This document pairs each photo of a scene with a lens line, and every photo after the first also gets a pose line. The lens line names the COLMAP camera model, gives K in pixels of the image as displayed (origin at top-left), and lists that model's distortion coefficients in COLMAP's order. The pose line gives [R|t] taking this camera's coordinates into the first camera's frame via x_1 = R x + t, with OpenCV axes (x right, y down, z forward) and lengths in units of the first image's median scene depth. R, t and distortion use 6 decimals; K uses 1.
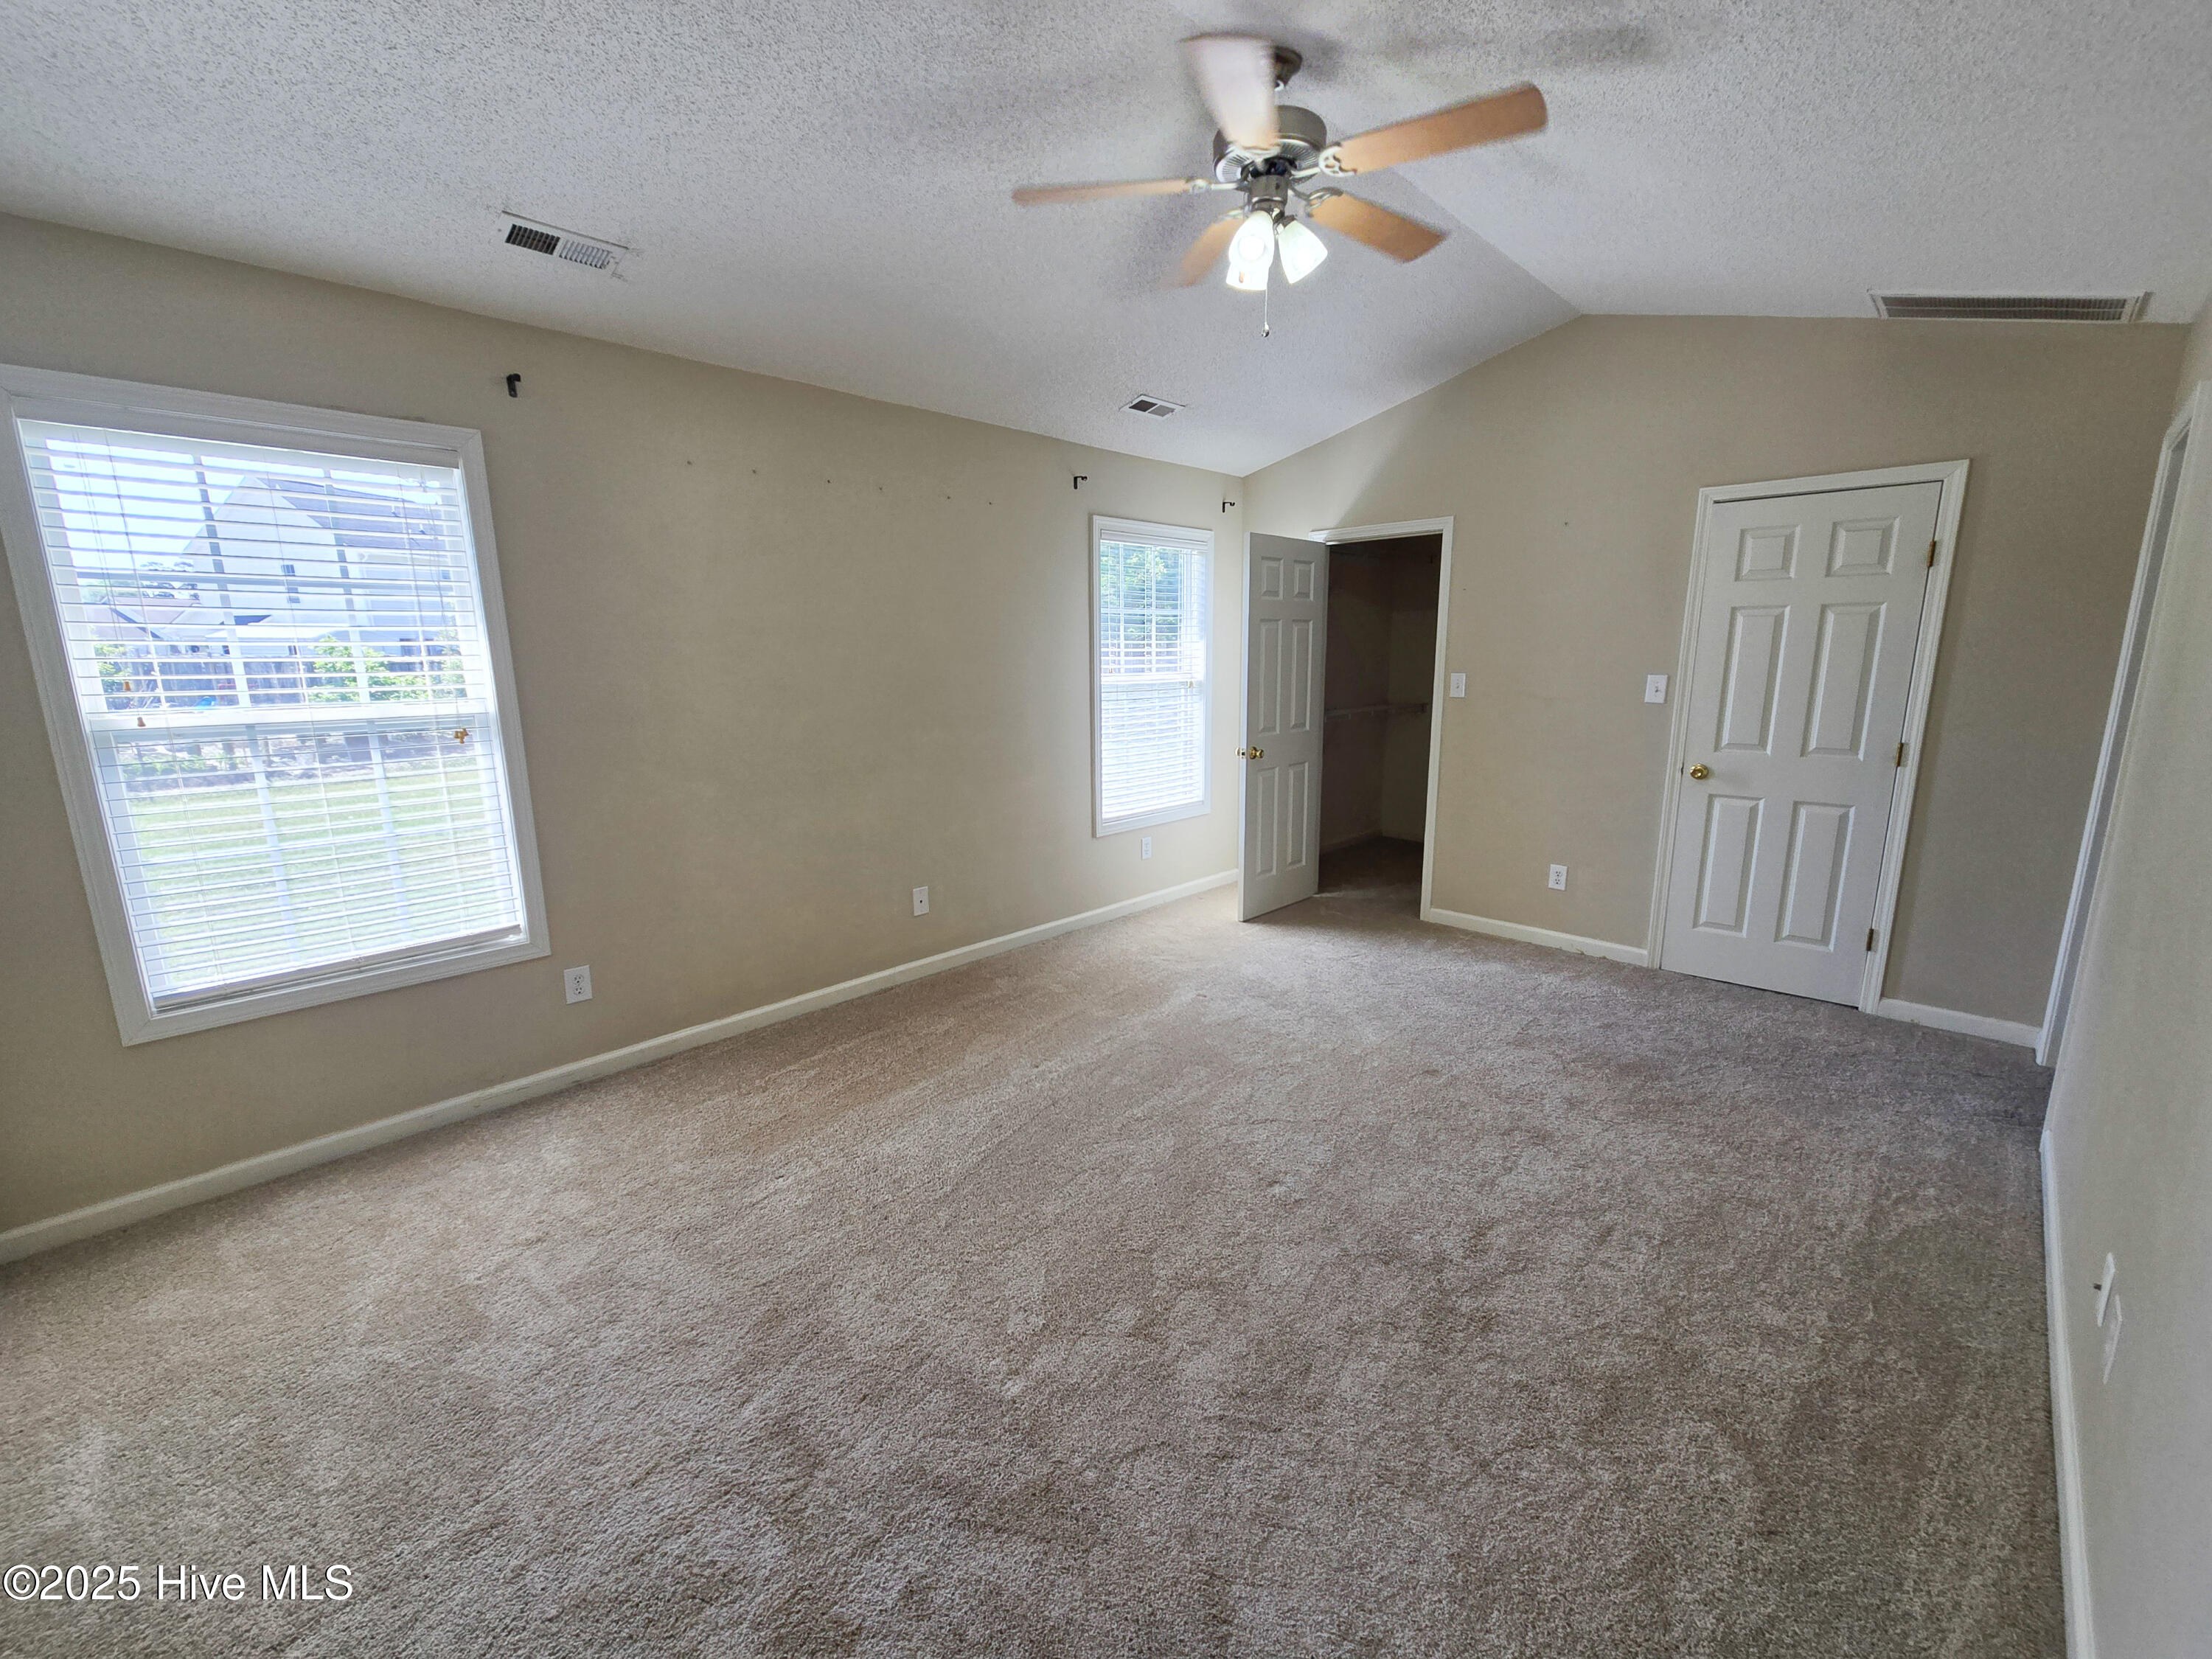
lens RADIAL K [[905.3, 0, 1106.2], [0, 905.3, 823.5], [0, 0, 1]] dist [0.001374, 0.000308]
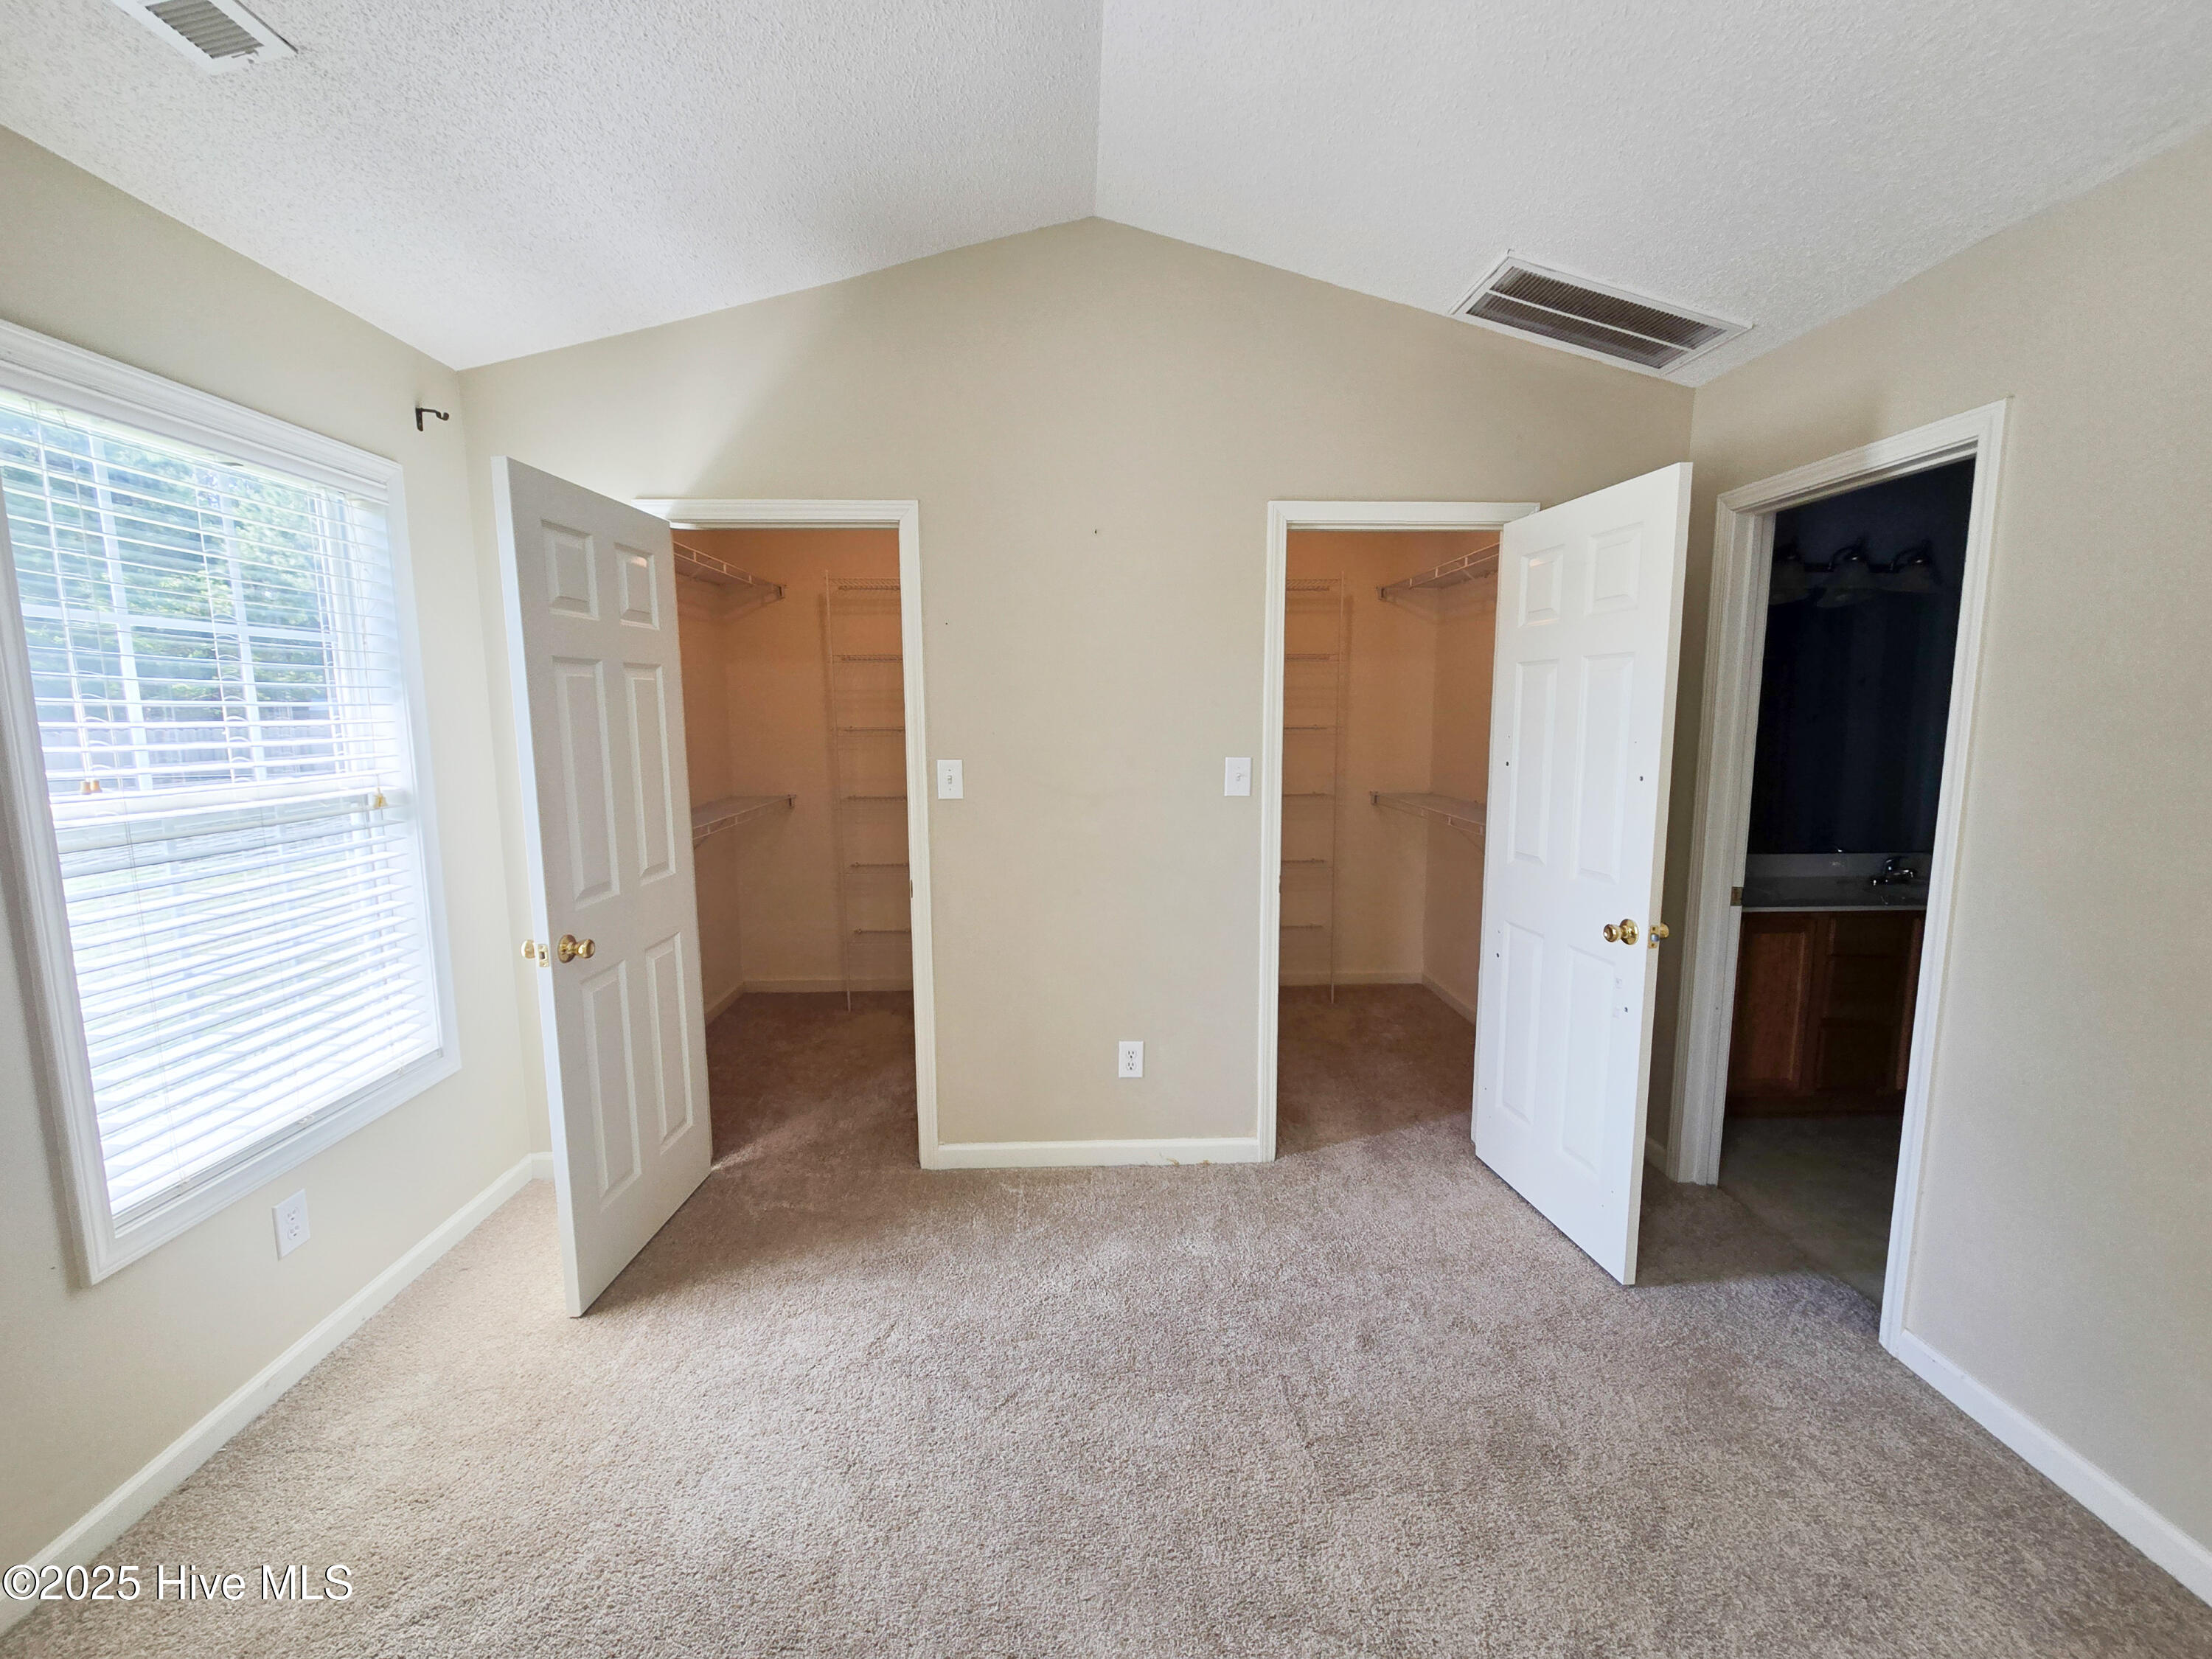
lens RADIAL K [[905.3, 0, 1106.2], [0, 905.3, 823.5], [0, 0, 1]] dist [0.001374, 0.000308]
pose [[0.686821, -0.086523, 0.721659, 0.019428], [0.137885, 0.990369, -0.012489, -0.095171], [-0.713628, 0.108084, 0.692136, 0.478380]]
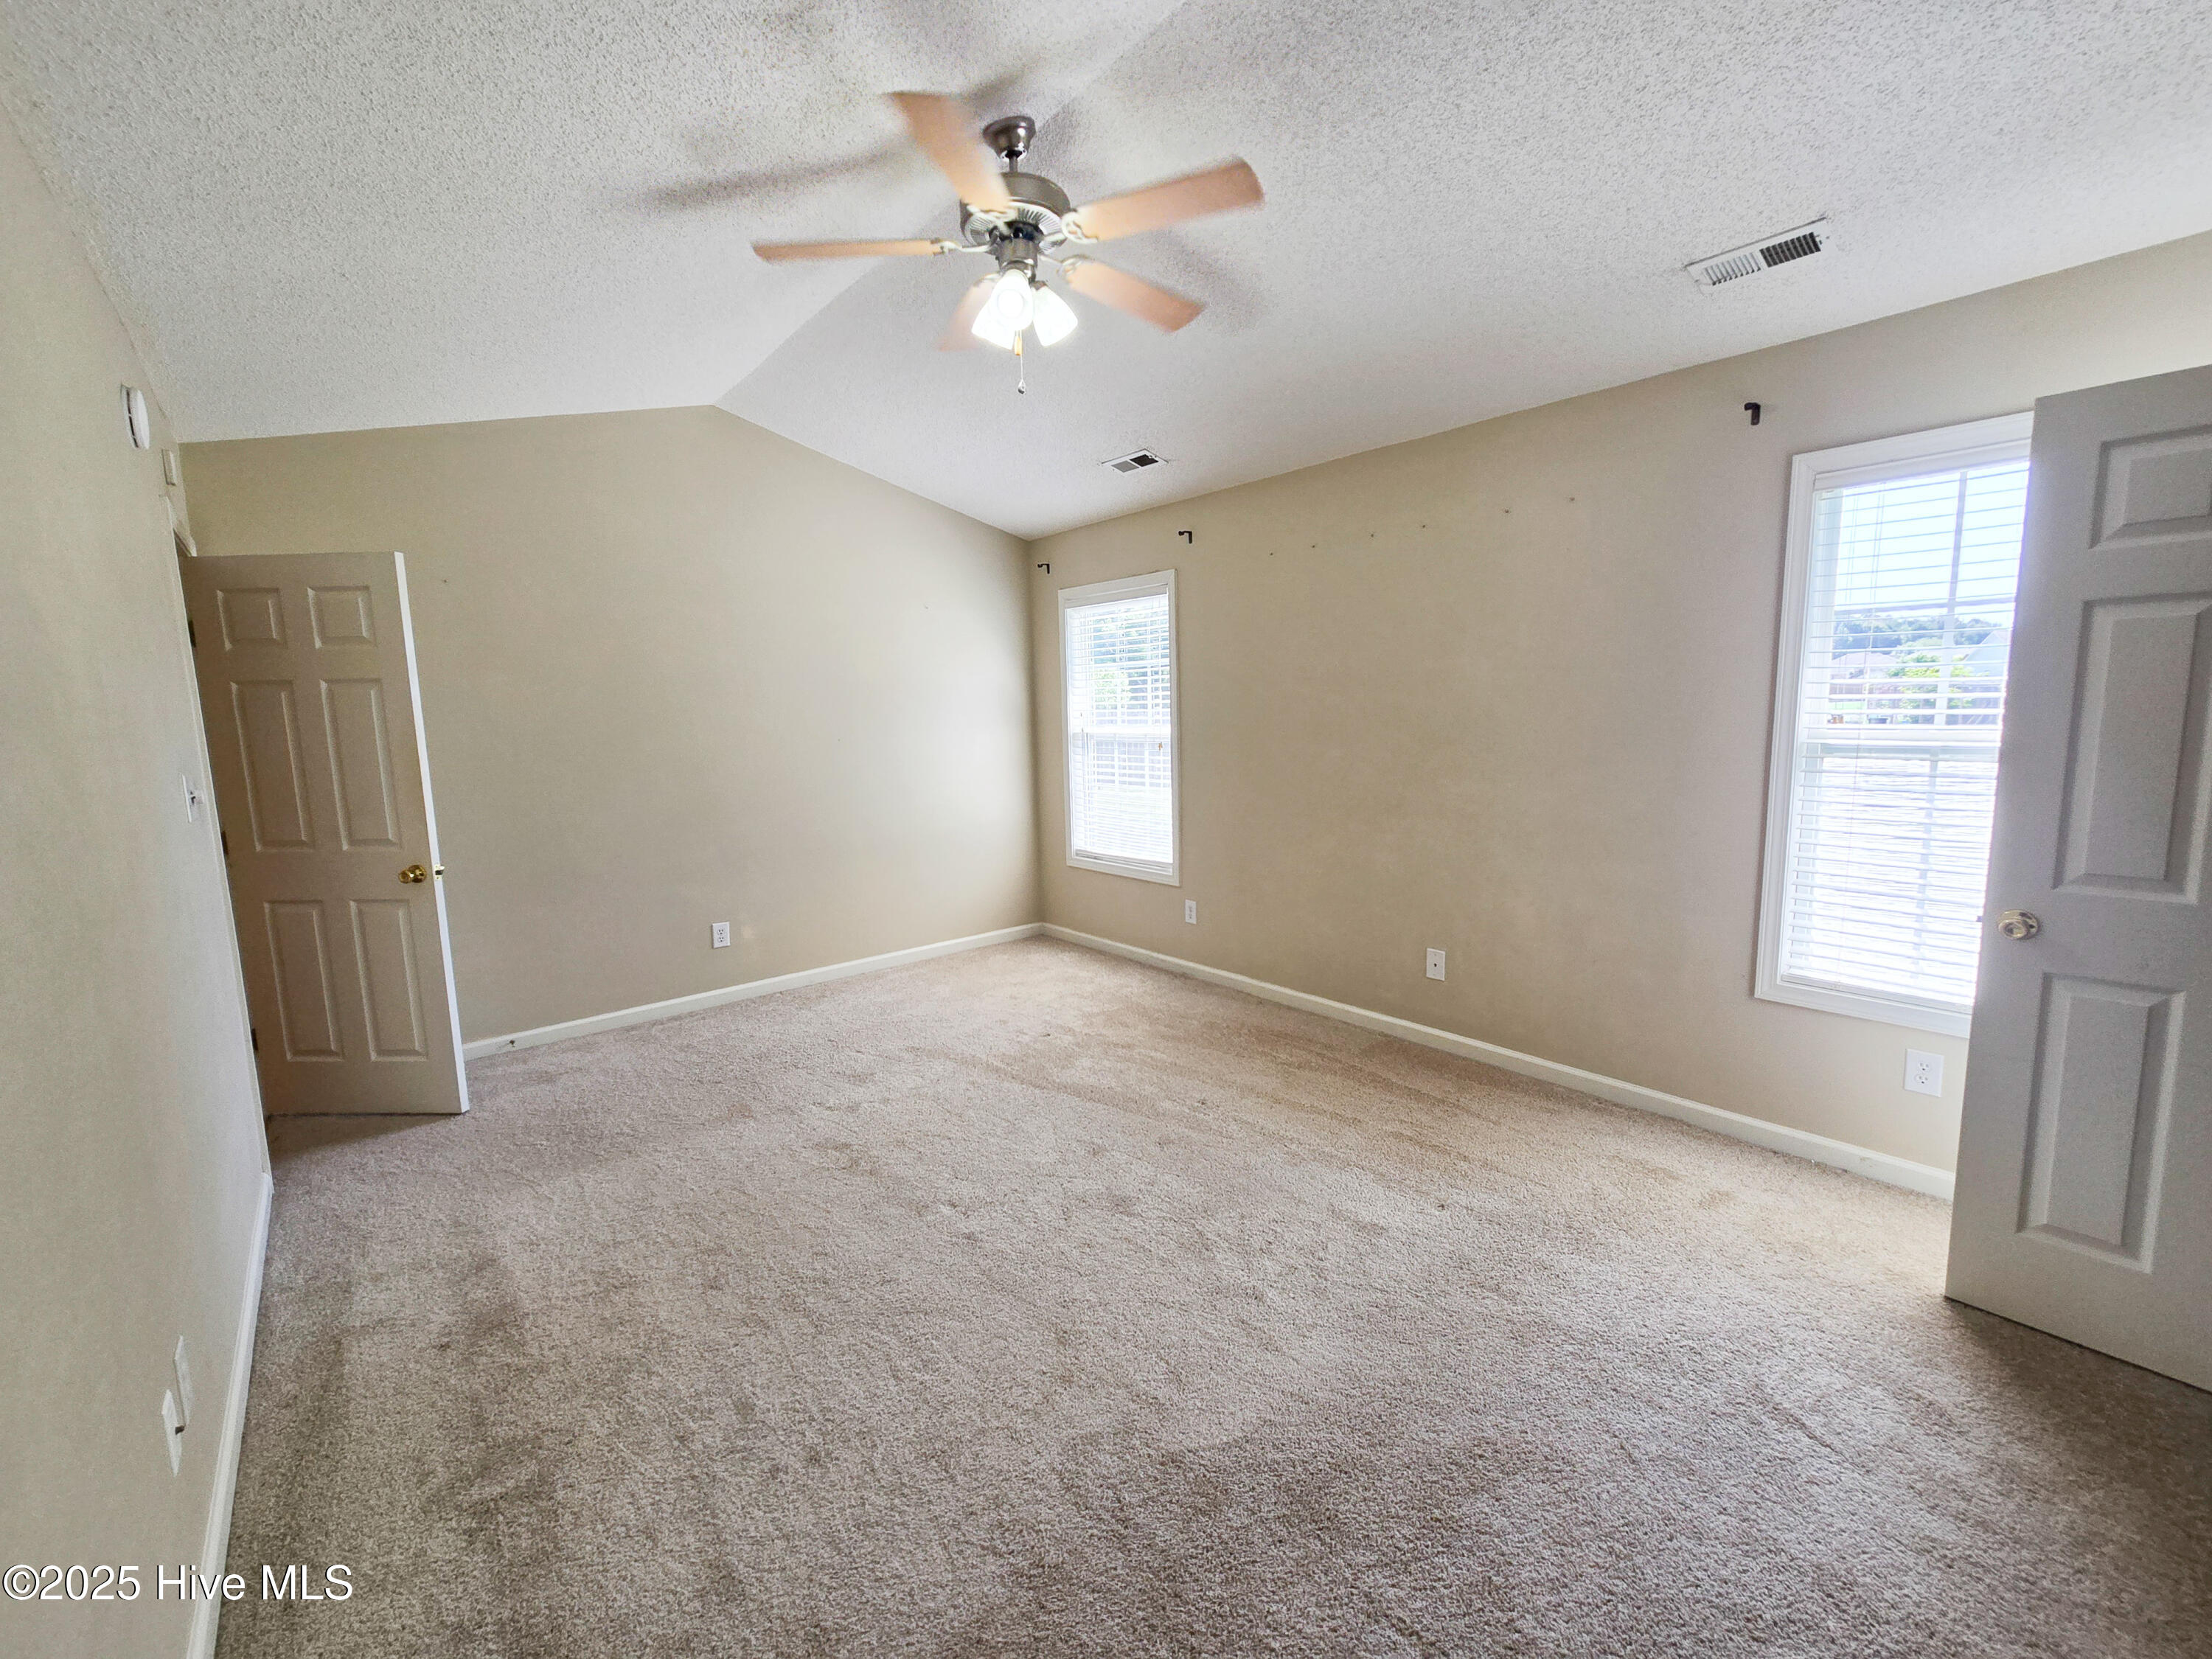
lens RADIAL K [[905.3, 0, 1106.2], [0, 905.3, 823.5], [0, 0, 1]] dist [0.001374, 0.000308]
pose [[-0.095592, 0.142892, -0.985111, 0.595771], [-0.158269, 0.974872, 0.156765, -0.120882], [0.982758, 0.170898, -0.070575, 0.603791]]
